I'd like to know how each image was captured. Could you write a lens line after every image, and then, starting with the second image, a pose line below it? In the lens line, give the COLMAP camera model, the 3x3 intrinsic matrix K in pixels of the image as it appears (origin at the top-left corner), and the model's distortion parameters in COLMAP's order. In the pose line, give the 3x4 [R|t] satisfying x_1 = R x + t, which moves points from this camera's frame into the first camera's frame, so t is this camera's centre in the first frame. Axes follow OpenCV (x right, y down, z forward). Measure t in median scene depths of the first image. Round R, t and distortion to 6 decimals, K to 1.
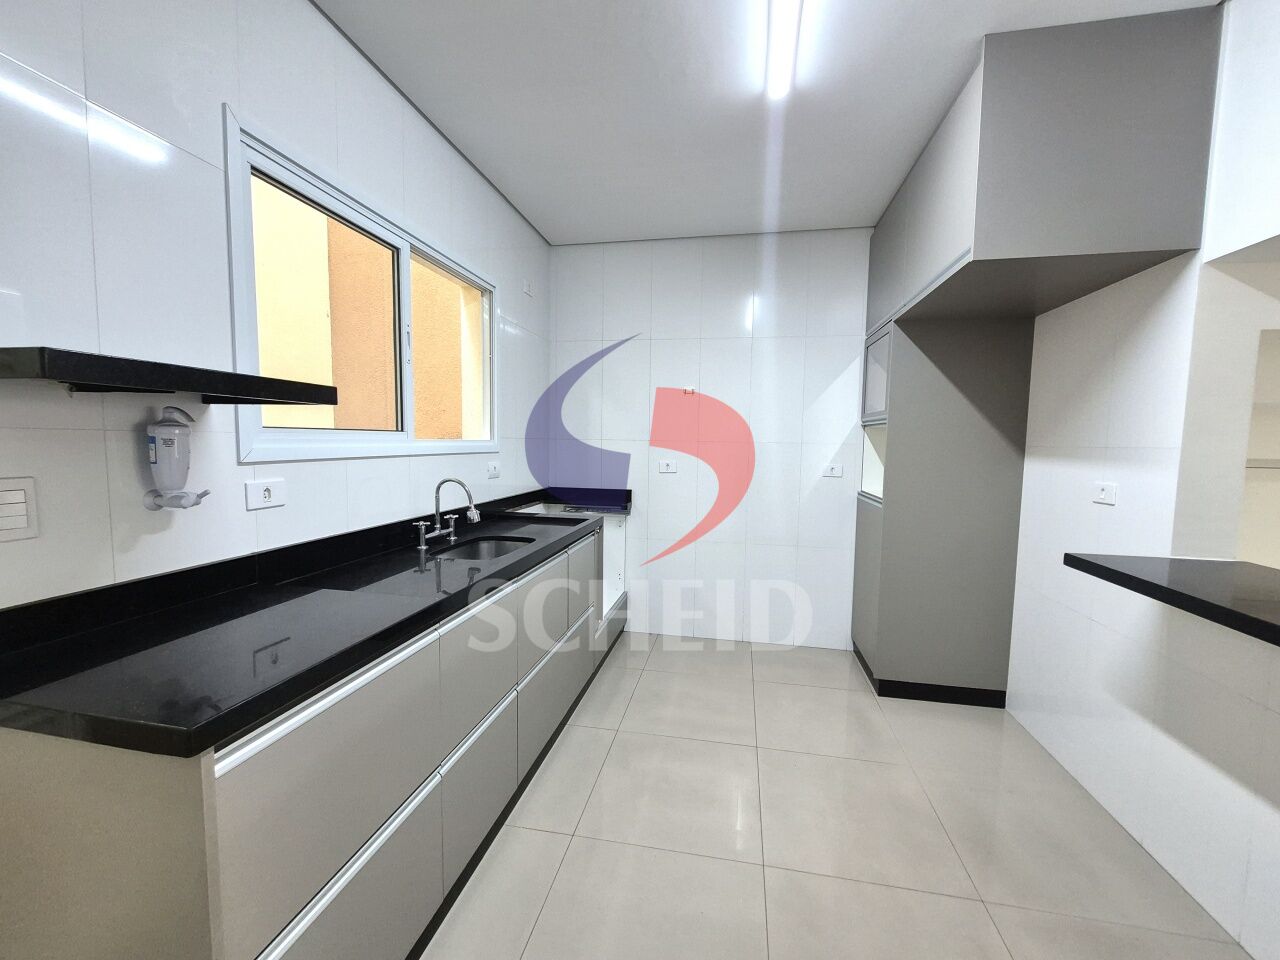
lens RADIAL K [[499.1, 0, 640.2], [0, 499.1, 478.7], [0, 0, 1]] dist [0.014454, 0.000052]
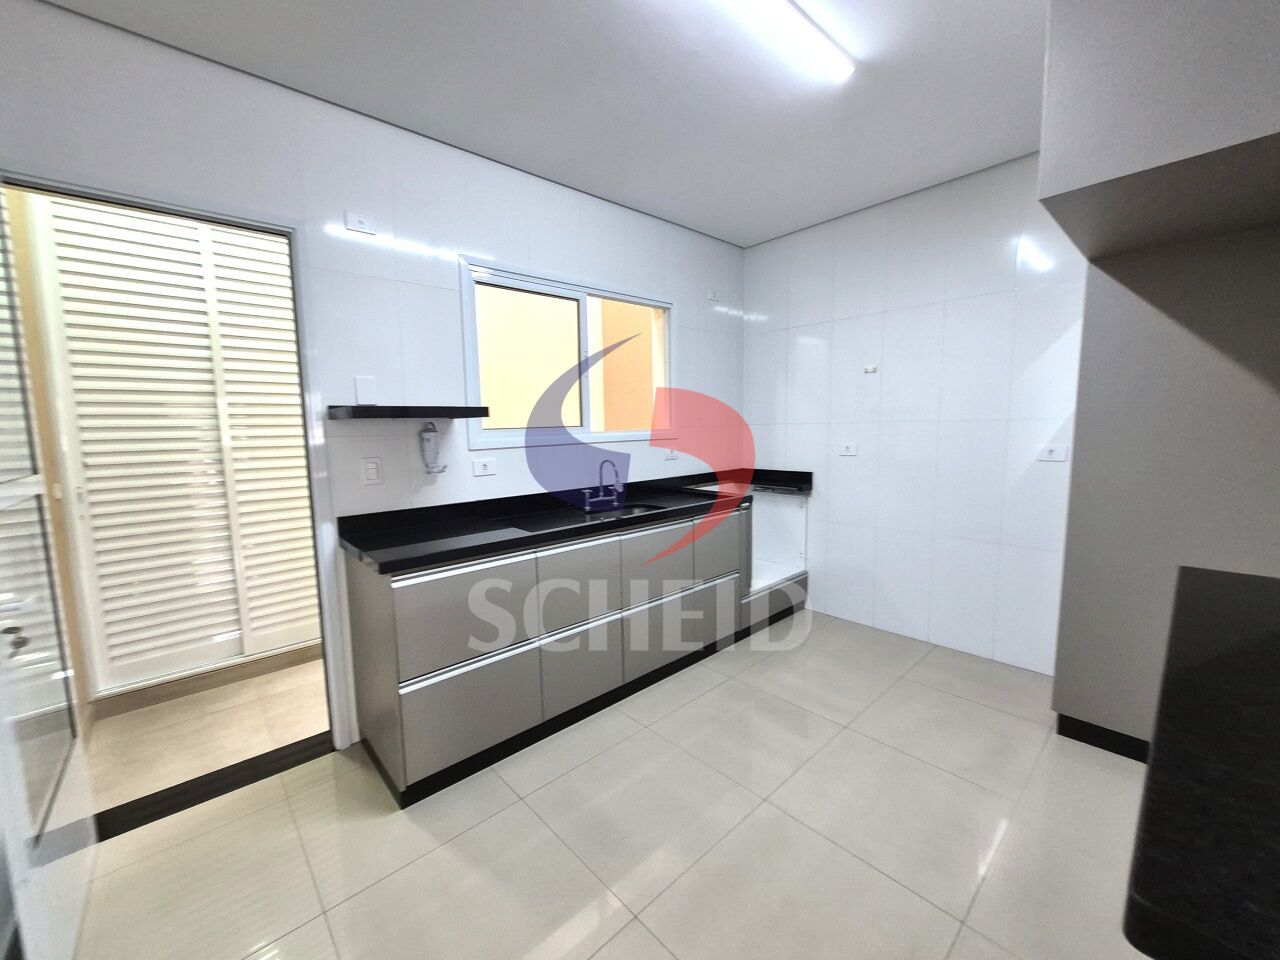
lens RADIAL K [[499.1, 0, 640.2], [0, 499.1, 478.7], [0, 0, 1]] dist [0.014454, 0.000052]
pose [[0.802160, 0.029834, -0.596363, 0.534198], [-0.008764, 0.999232, 0.038199, -0.001519], [0.597045, -0.025416, 0.801805, -0.053921]]
